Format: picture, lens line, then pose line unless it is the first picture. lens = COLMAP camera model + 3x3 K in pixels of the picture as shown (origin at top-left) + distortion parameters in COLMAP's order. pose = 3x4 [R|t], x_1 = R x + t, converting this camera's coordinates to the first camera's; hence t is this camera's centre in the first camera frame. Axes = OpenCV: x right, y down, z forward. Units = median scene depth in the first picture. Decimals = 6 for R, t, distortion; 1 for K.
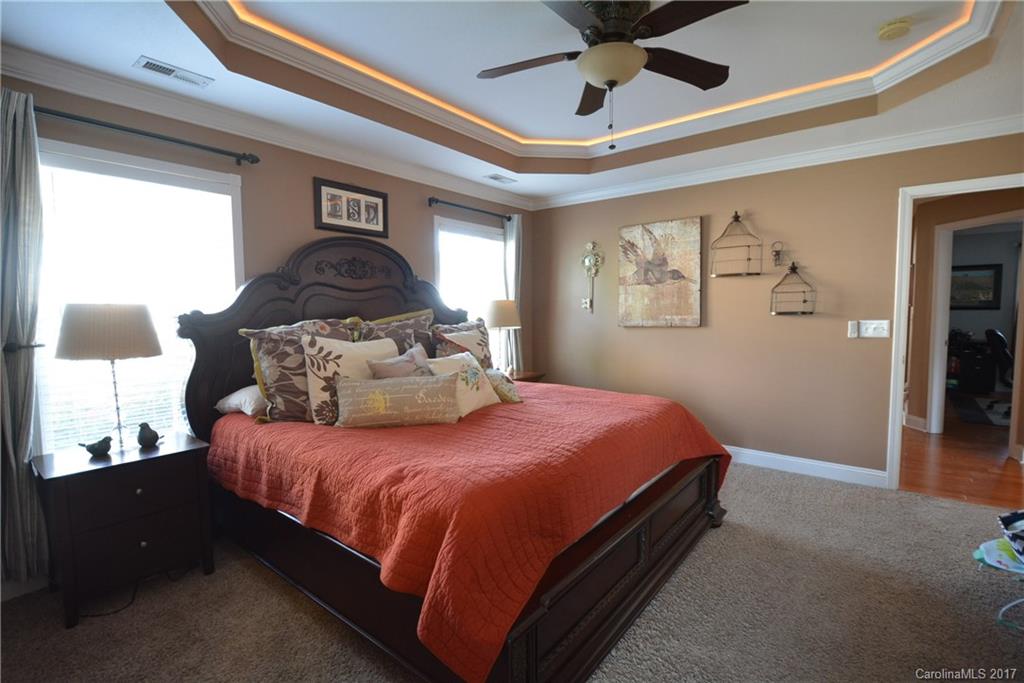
lens RADIAL K [[482.6, 0, 512.0], [0, 482.6, 341.5], [0, 0, 1]] dist [0.013046, -0.018591]
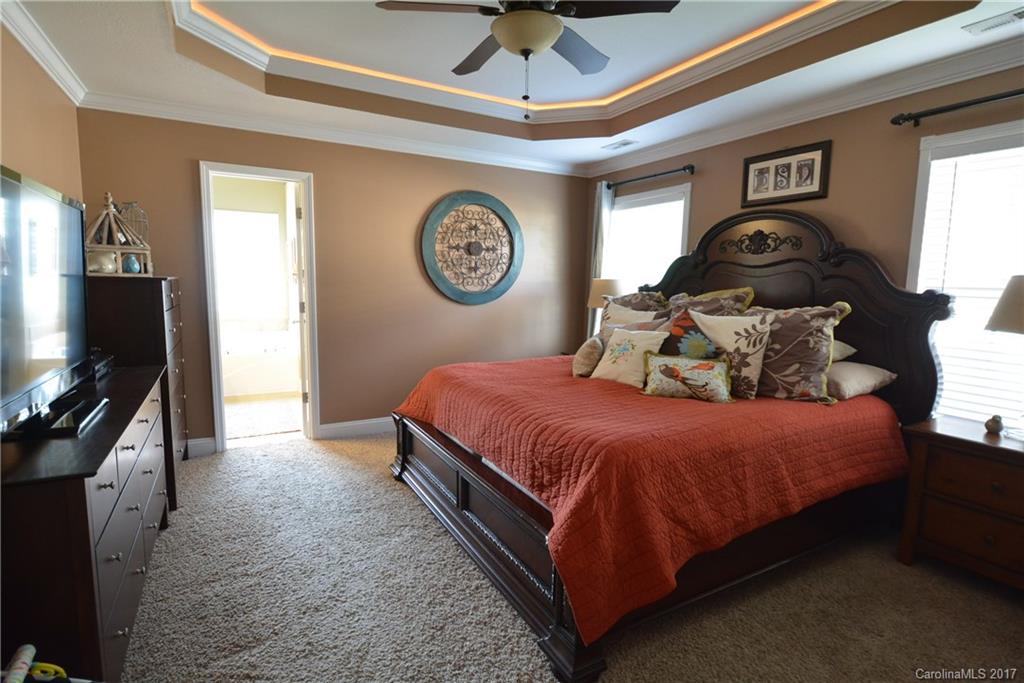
lens RADIAL K [[525.7, 0, 512.0], [0, 525.7, 341.5], [0, 0, 1]] dist [-0.000599, -0.000403]
pose [[-0.388561, 0.122247, -0.913278, 0.817756], [-0.062546, 0.985375, 0.158508, -0.090310], [0.919298, 0.118712, -0.375232, 0.936569]]
